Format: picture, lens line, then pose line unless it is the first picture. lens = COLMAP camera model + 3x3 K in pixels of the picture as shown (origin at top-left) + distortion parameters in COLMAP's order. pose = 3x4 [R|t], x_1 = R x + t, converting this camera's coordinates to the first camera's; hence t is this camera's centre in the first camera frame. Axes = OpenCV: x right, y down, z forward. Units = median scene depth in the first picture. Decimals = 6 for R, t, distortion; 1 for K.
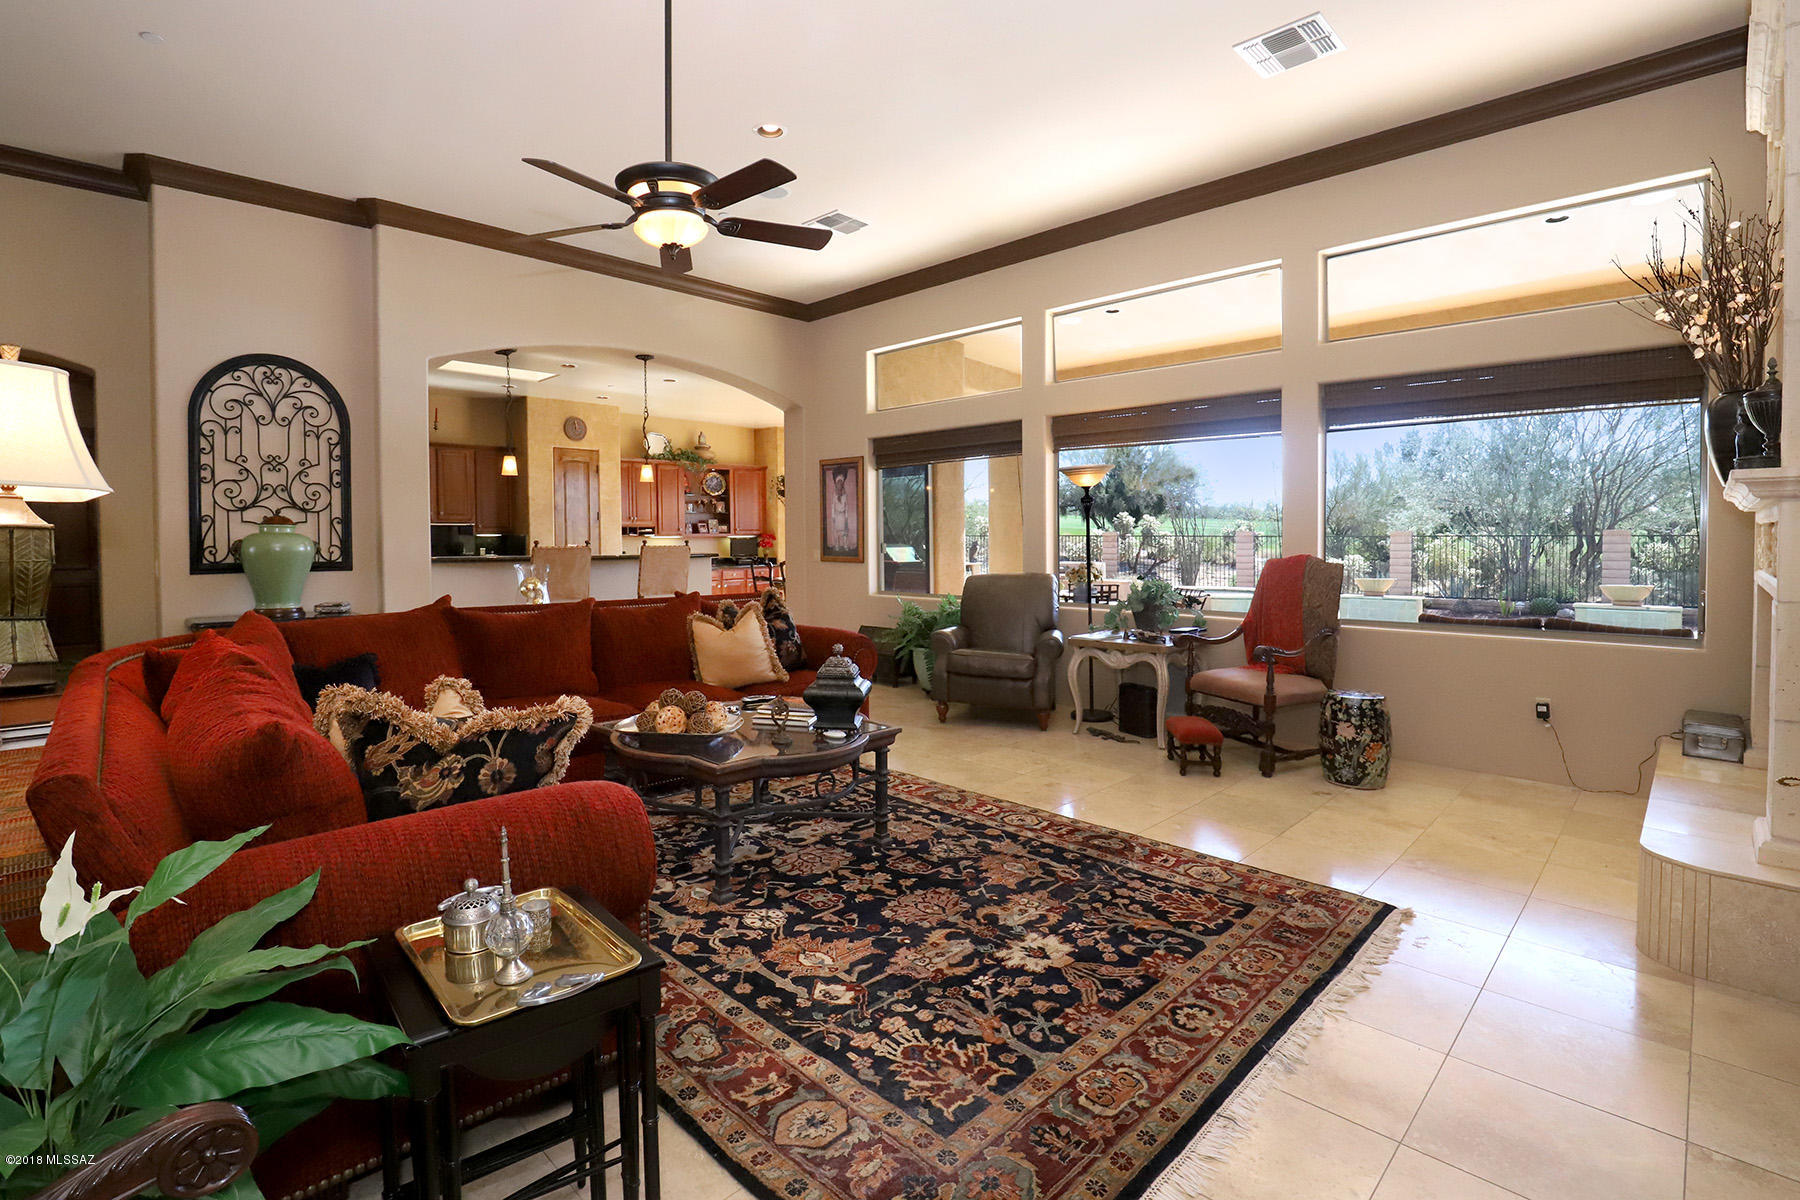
lens RADIAL K [[875.1, 0, 907.0], [0, 875.1, 557.6], [0, 0, 1]] dist [-0.023885, 0.000452]
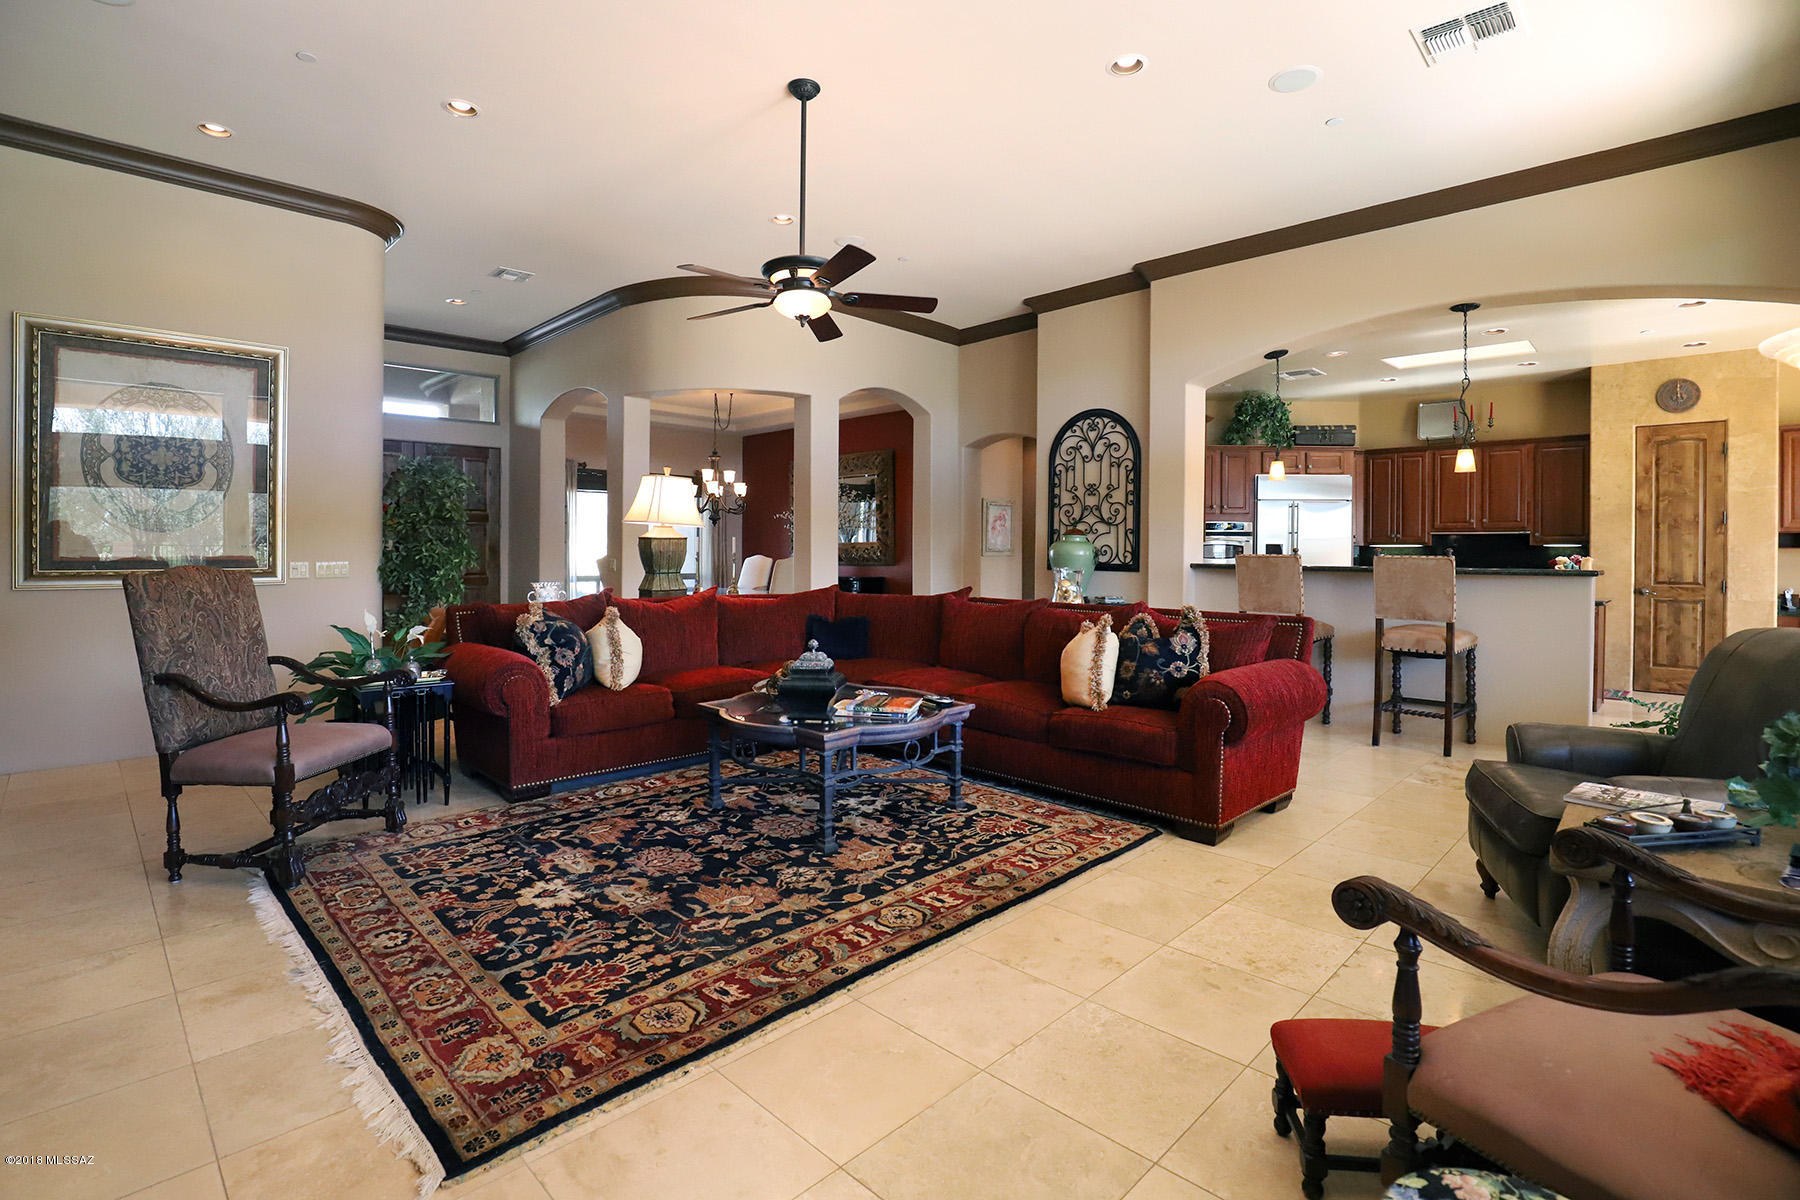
lens RADIAL K [[811.1, 0, 819.8], [0, 811.1, 554.8], [0, 0, 1]] dist [-0.041012, 0.006724]
pose [[-0.048343, 0.007469, -0.998803, 0.873527], [-0.029512, 0.999525, 0.008903, -0.010182], [0.998395, 0.029907, -0.048100, 1.027942]]
